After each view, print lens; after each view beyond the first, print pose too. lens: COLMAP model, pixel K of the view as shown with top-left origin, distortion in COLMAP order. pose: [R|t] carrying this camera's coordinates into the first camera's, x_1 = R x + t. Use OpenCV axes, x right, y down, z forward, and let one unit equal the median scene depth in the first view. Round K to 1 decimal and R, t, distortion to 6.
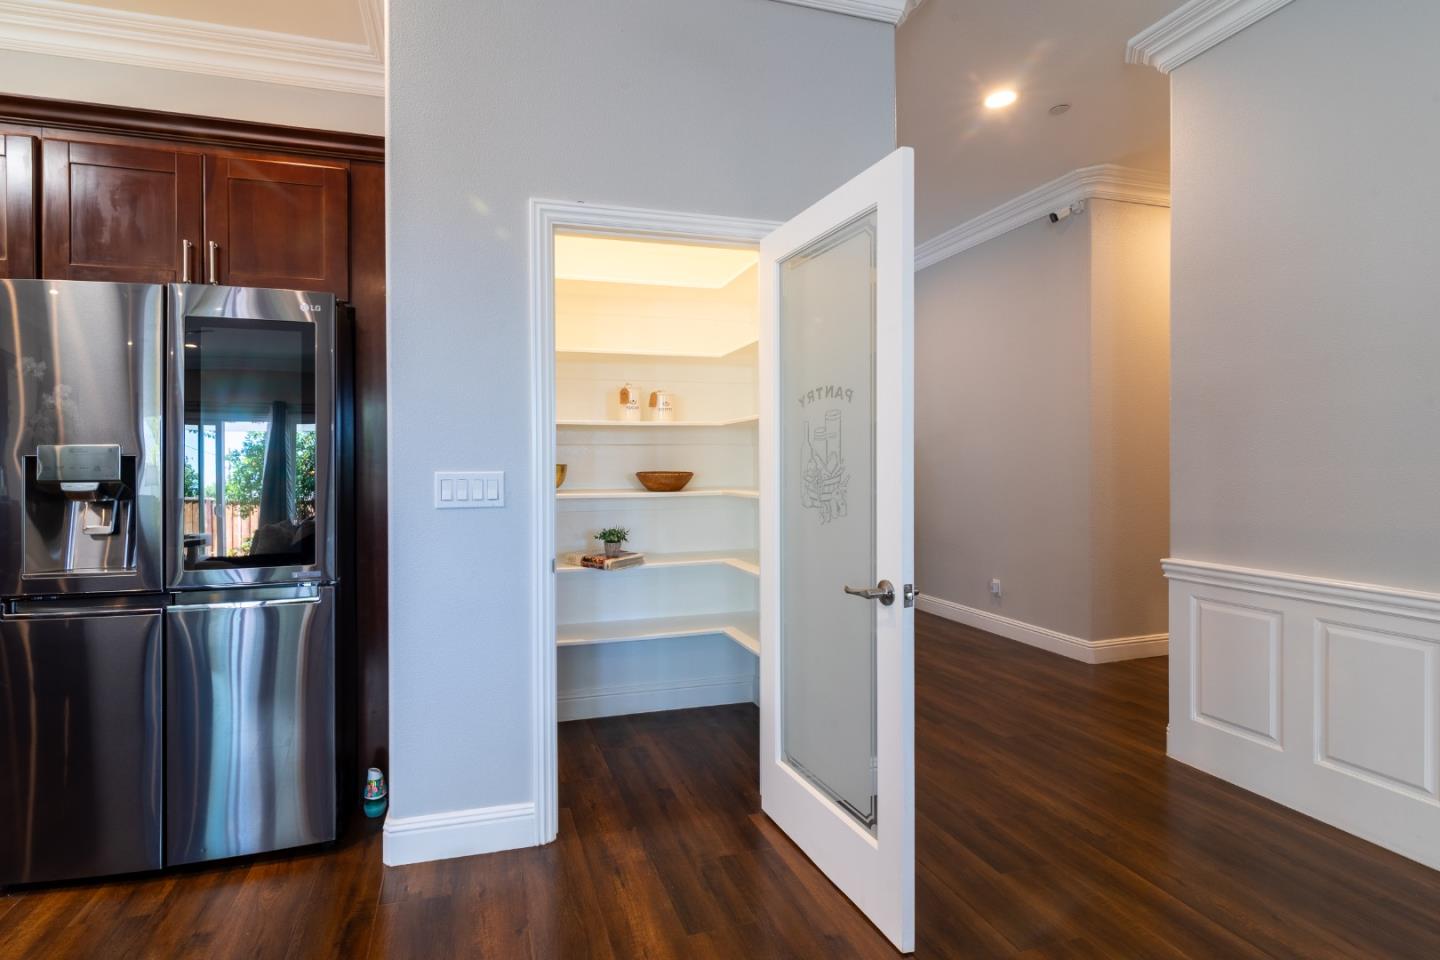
lens RADIAL K [[756.6, 0, 717.0], [0, 756.6, 466.2], [0, 0, 1]] dist [-0.000176, -0.000130]
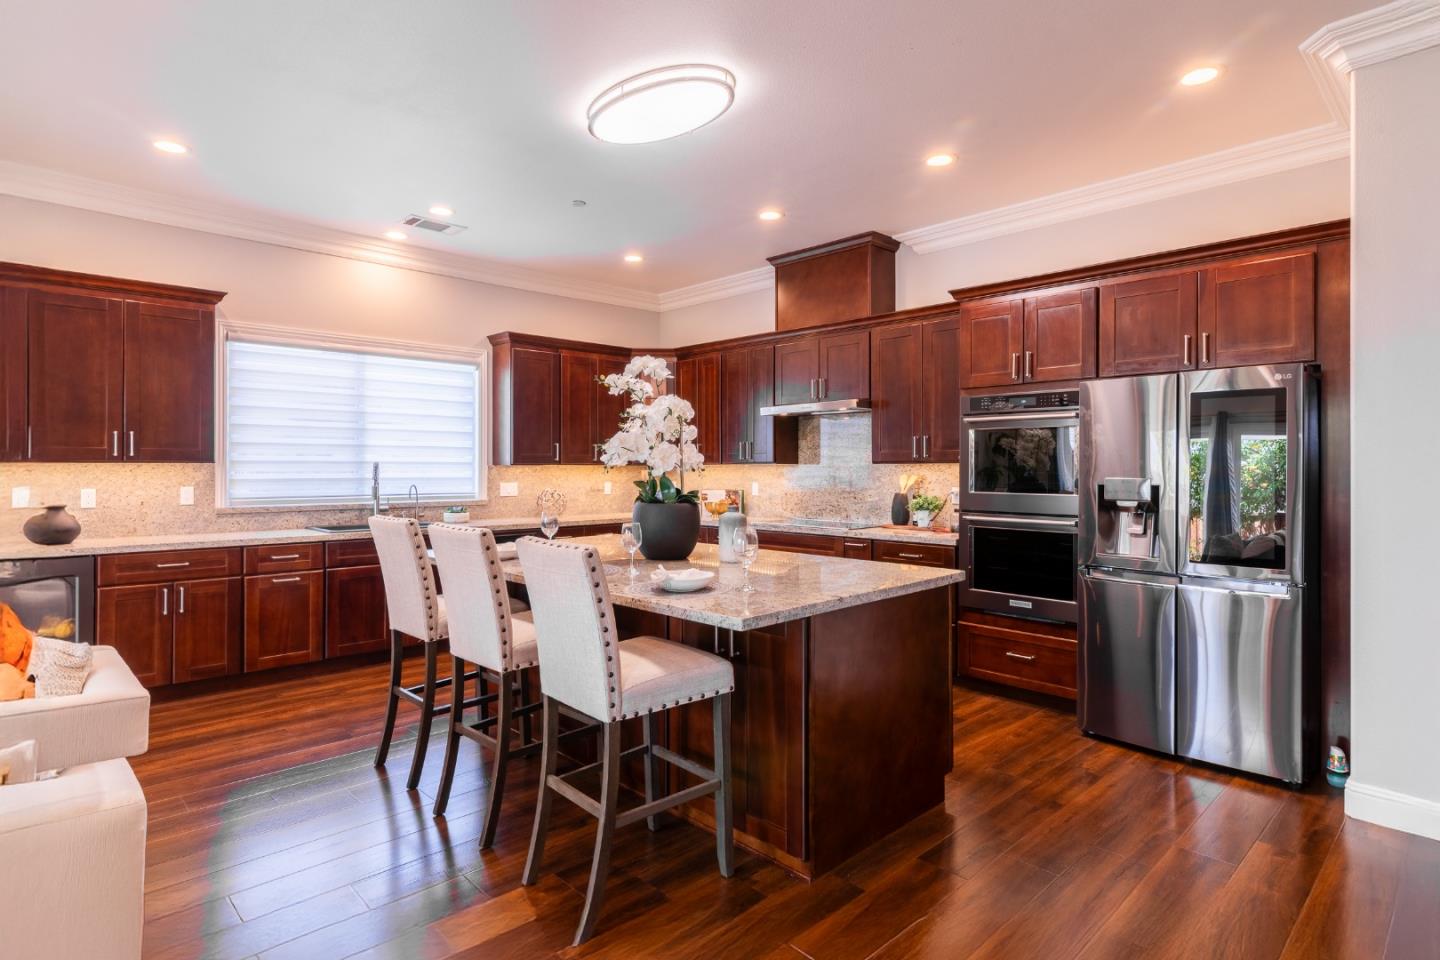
lens RADIAL K [[756.6, 0, 717.0], [0, 756.6, 466.2], [0, 0, 1]] dist [-0.000176, -0.000130]
pose [[0.444284, 0.008007, -0.895850, 0.193526], [0.001985, 0.999949, 0.009922, -0.060935], [0.895884, -0.006186, 0.444245, -0.438087]]
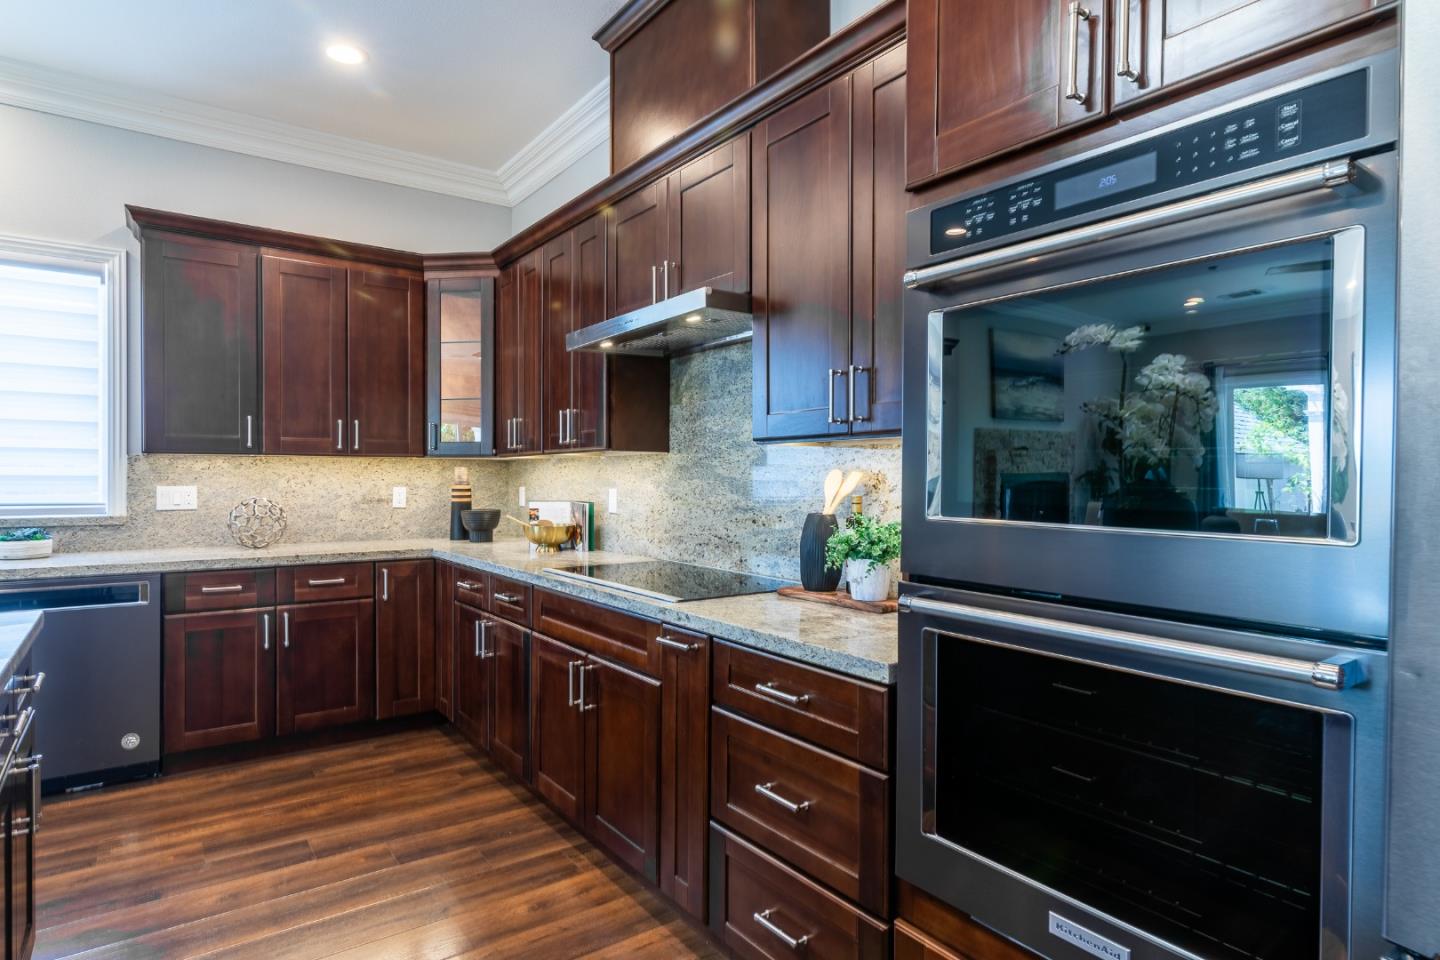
lens RADIAL K [[781.6, 0, 720.0], [0, 781.6, 480.0], [0, 0, 1]] dist [0.001420, 0.000512]
pose [[0.320570, 0.013693, -0.947126, -0.615013], [-0.001251, 0.999901, 0.014033, -0.017089], [0.947224, -0.003314, 0.320556, 0.520062]]
